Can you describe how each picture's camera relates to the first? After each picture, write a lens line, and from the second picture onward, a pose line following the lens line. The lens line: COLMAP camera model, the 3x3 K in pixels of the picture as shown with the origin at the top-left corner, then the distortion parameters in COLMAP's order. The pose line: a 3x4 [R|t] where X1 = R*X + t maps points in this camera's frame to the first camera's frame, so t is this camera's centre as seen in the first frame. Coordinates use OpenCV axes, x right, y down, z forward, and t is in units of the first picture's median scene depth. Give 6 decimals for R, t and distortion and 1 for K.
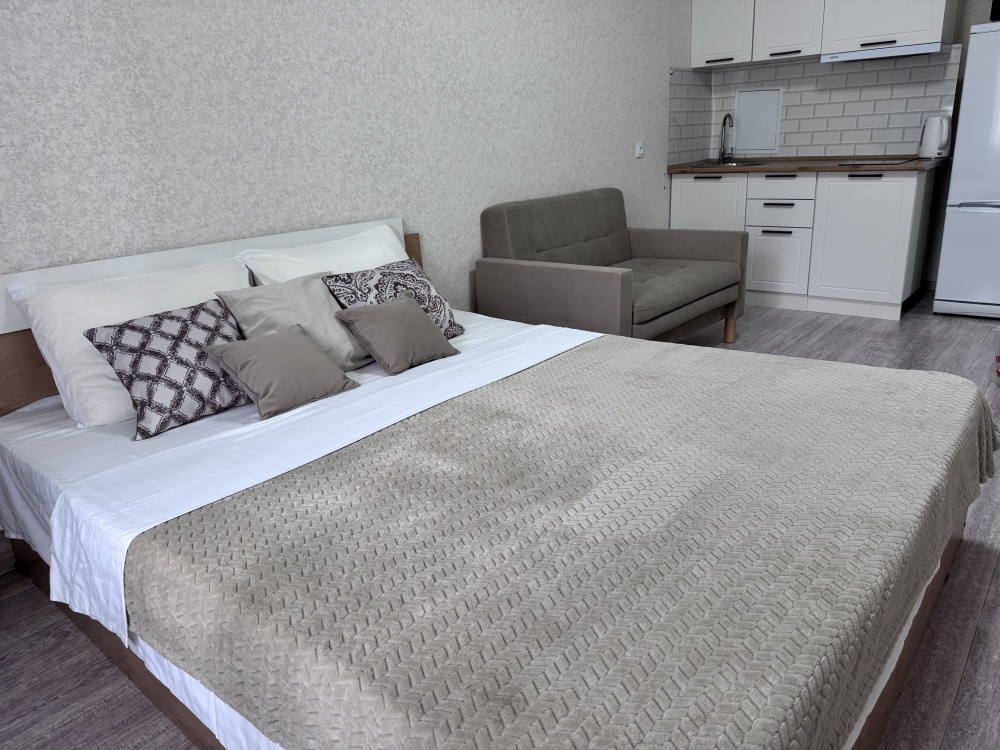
lens RADIAL K [[708.9, 0, 525.9], [0, 708.9, 360.2], [0, 0, 1]] dist [0.033816, -0.023262]
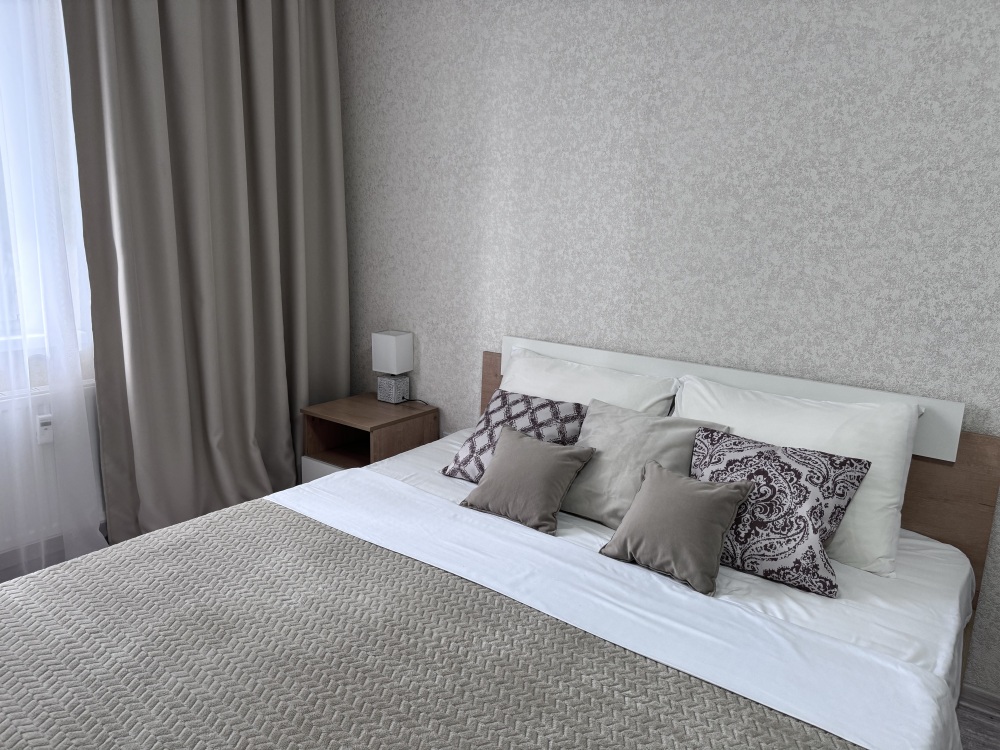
lens RADIAL K [[708.9, 0, 479.5], [0, 708.9, 375.2], [0, 0, 1]] dist [0.033816, -0.023262]
pose [[0.044770, 0.257446, -0.965255, 0.519600], [-0.336467, 0.913658, 0.228079, -0.290652], [0.940630, 0.314565, 0.127527, 0.662615]]
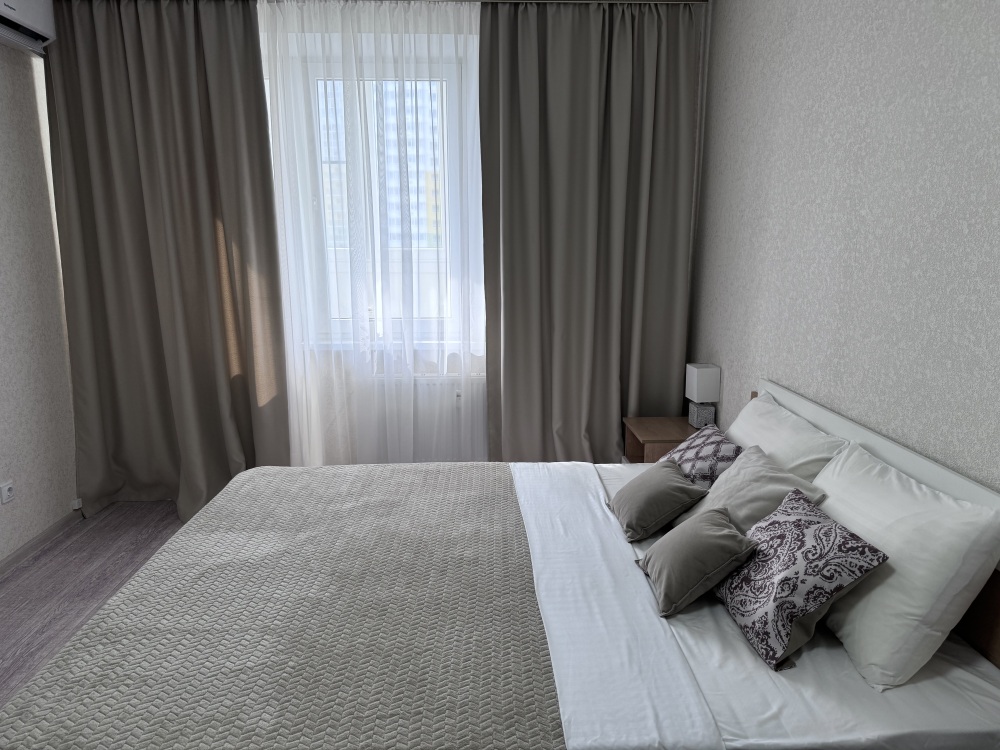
lens RADIAL K [[708.9, 0, 506.9], [0, 708.9, 377.6], [0, 0, 1]] dist [0.033816, -0.023262]
pose [[-0.734025, 0.180793, -0.654615, 0.500730], [-0.172075, 0.882946, 0.436802, -0.559510], [0.656960, 0.433267, -0.616995, 1.297804]]
